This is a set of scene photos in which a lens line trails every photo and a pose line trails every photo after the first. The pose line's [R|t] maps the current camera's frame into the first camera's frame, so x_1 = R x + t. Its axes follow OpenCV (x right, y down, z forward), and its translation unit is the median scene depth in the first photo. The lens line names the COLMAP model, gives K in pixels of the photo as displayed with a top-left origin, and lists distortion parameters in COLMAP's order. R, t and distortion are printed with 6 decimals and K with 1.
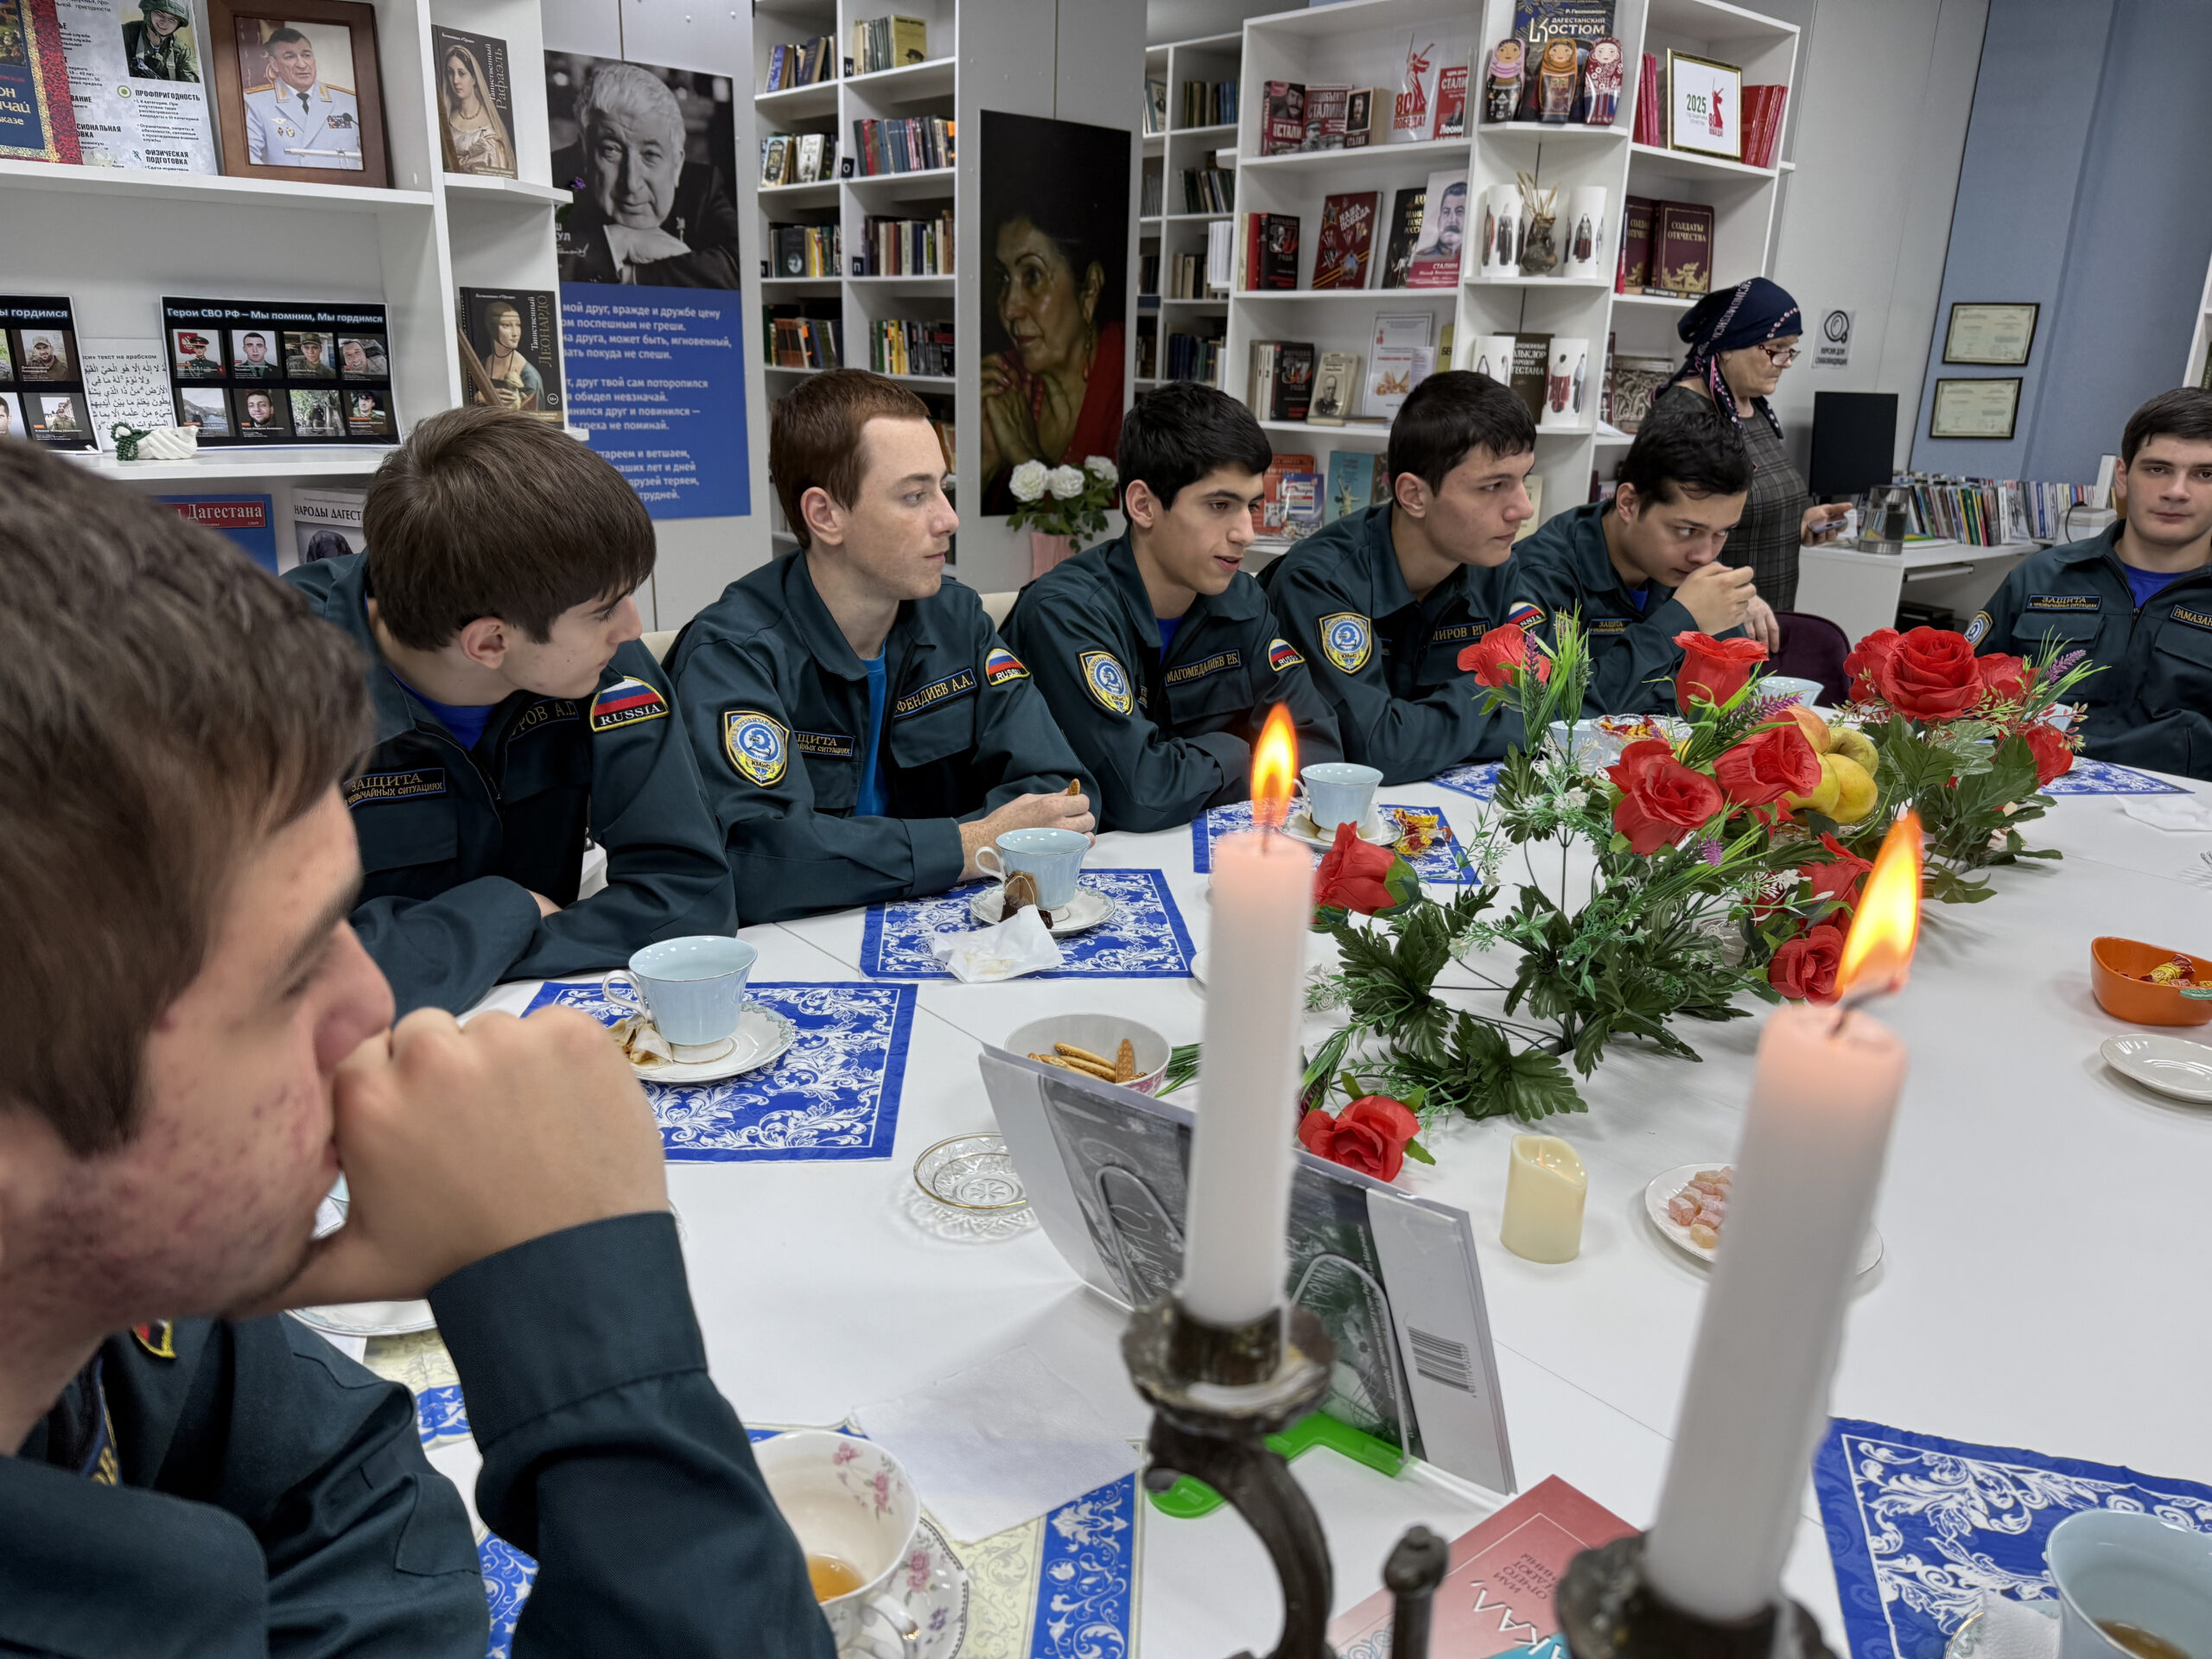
lens RADIAL K [[1578.1, 0, 1106.0], [0, 1578.1, 829.5], [0, 0, 1]] dist [-0.001389, -0.006098]
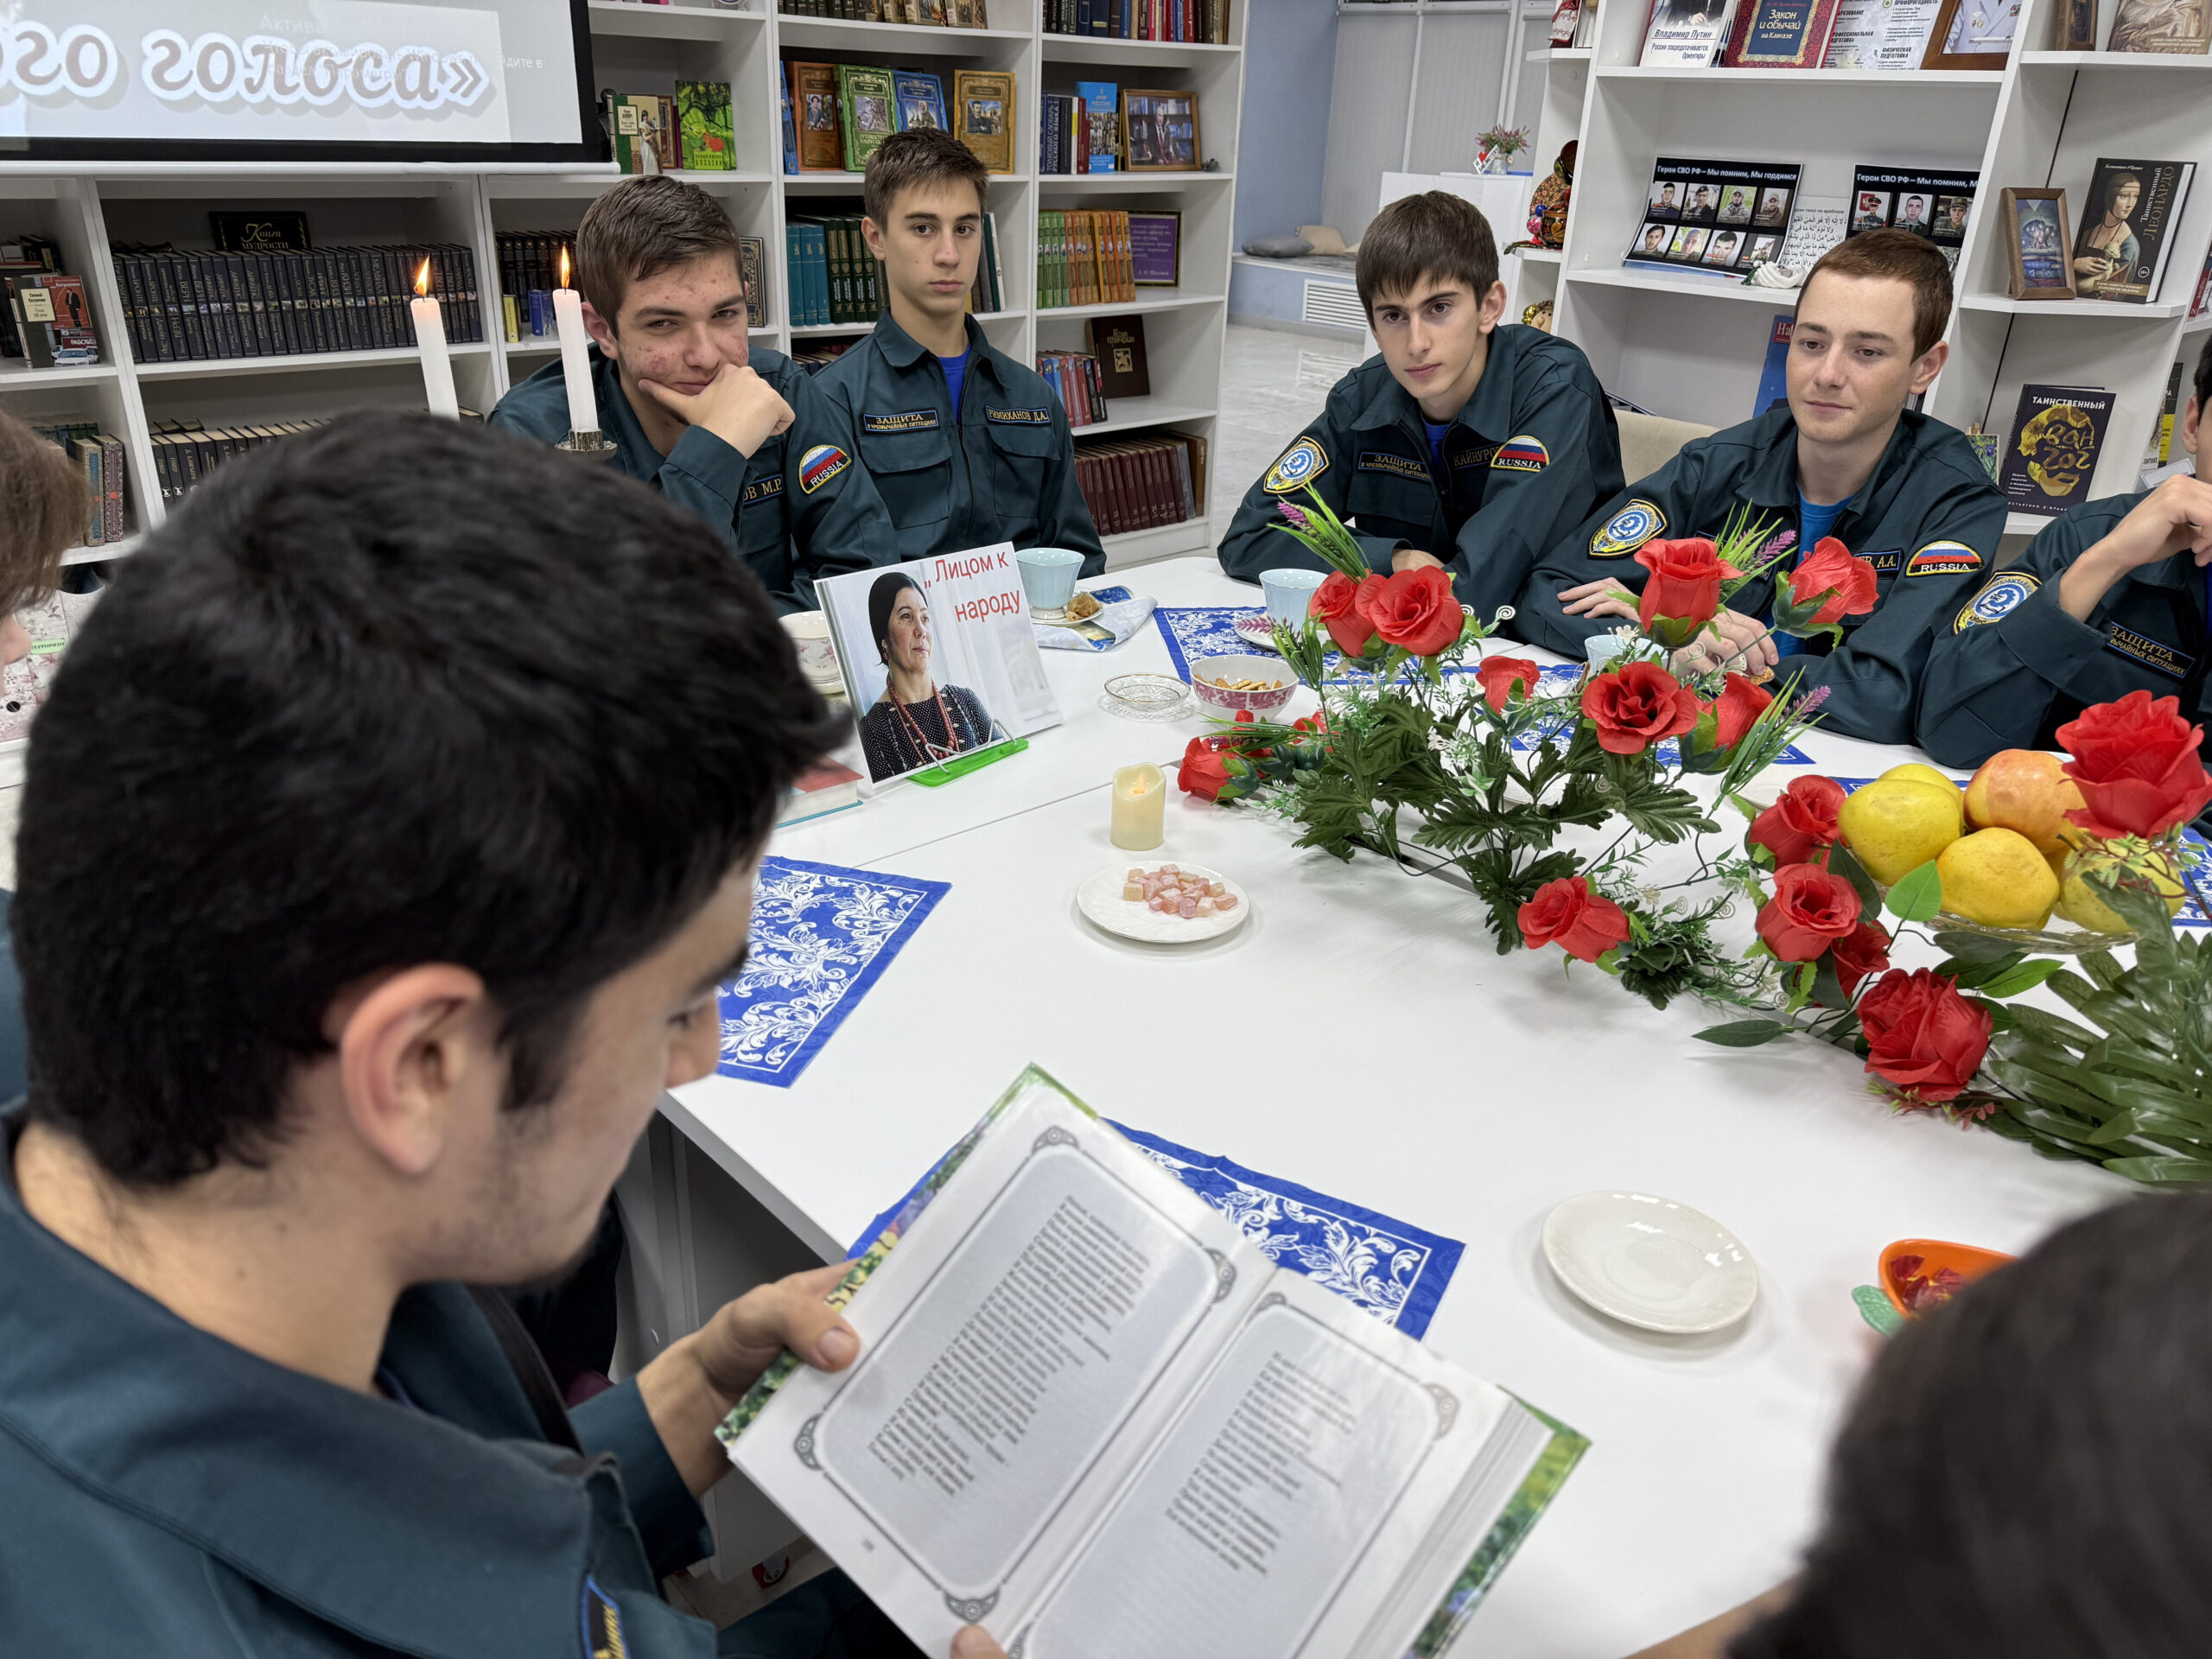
lens RADIAL K [[1578.1, 0, 1106.0], [0, 1578.1, 829.5], [0, 0, 1]] dist [-0.001389, -0.006098]
pose [[0.010413, 0.382288, -0.923985, 0.927967], [-0.334170, 0.872239, 0.357113, -0.134974], [0.942455, 0.305049, 0.136832, 0.467415]]
